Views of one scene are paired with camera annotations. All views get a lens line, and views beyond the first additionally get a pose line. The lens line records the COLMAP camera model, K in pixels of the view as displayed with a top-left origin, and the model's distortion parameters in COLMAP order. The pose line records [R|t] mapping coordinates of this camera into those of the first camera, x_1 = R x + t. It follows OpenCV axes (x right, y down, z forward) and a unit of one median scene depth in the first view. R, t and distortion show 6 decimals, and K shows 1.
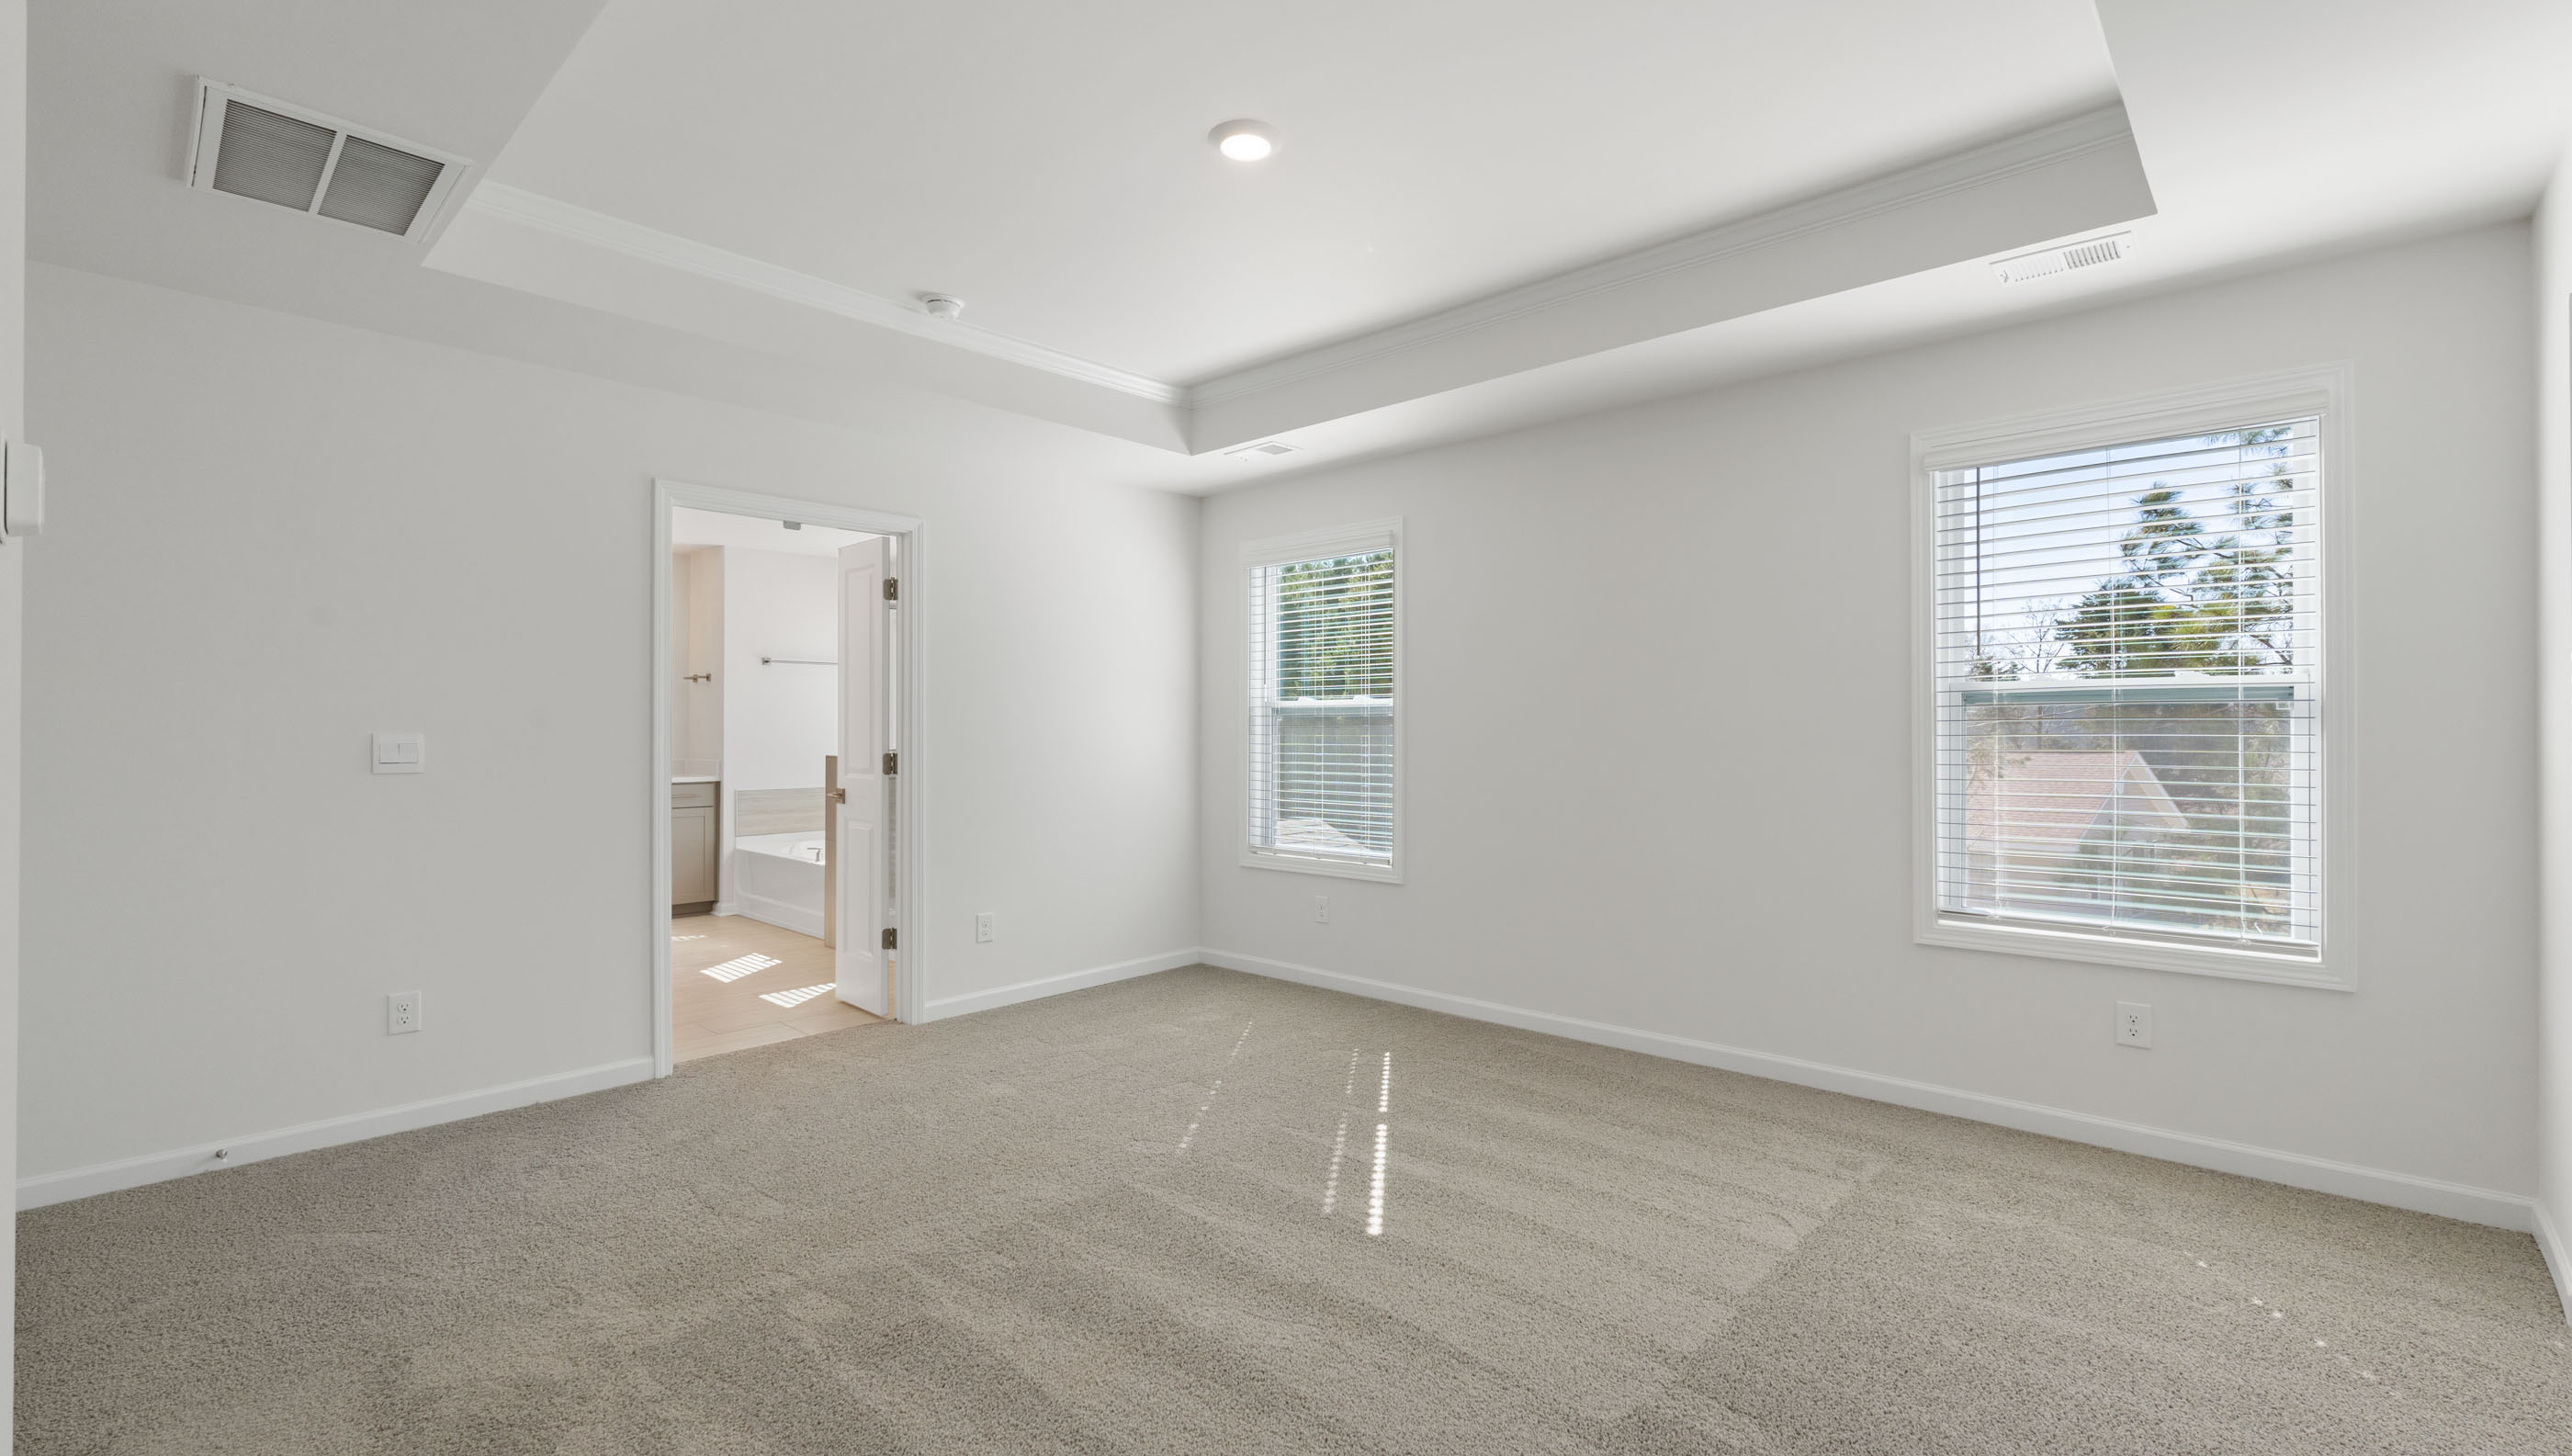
lens RADIAL K [[1121.1, 0, 1287.8], [0, 1121.1, 718.2], [0, 0, 1]] dist [-0.006520, -0.000496]
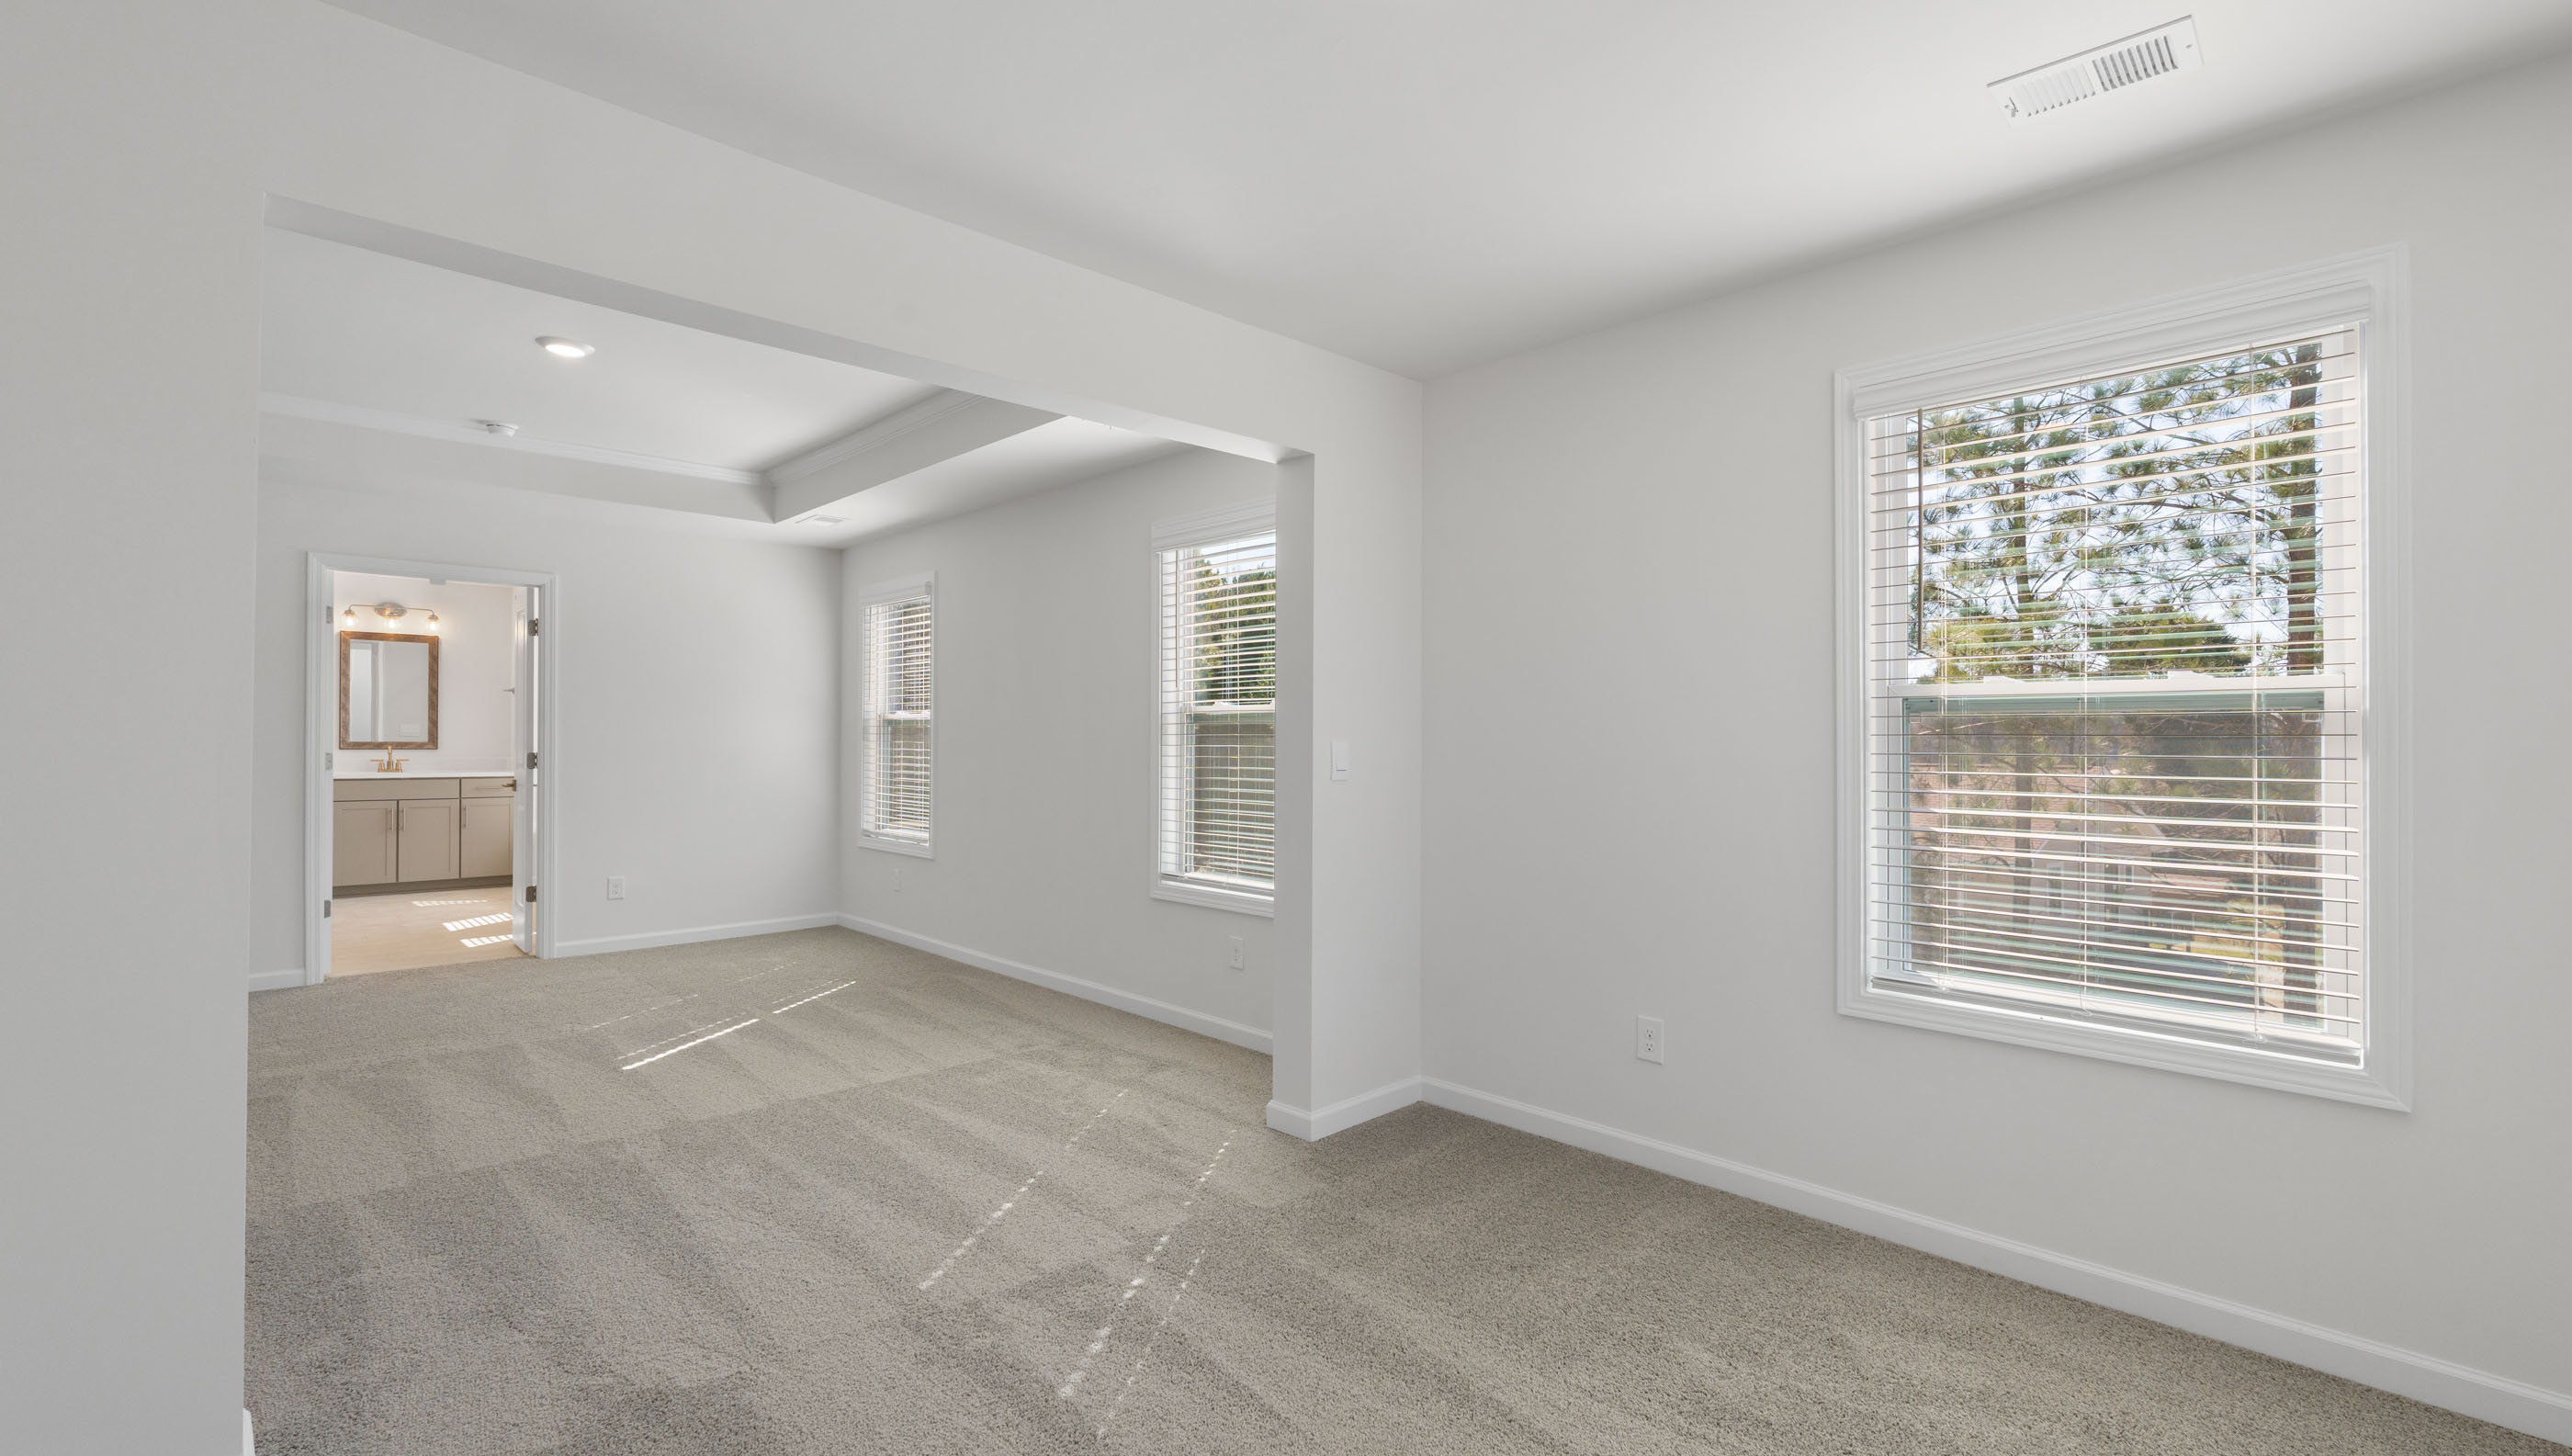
lens RADIAL K [[1121.1, 0, 1282.1], [0, 1121.1, 734.3], [0, 0, 1]] dist [-0.006520, -0.000496]
pose [[0.998916, 0.006274, -0.046123, 0.580759], [-0.005863, 0.999942, 0.009045, -0.008120], [0.046177, -0.008765, 0.998895, -0.266397]]
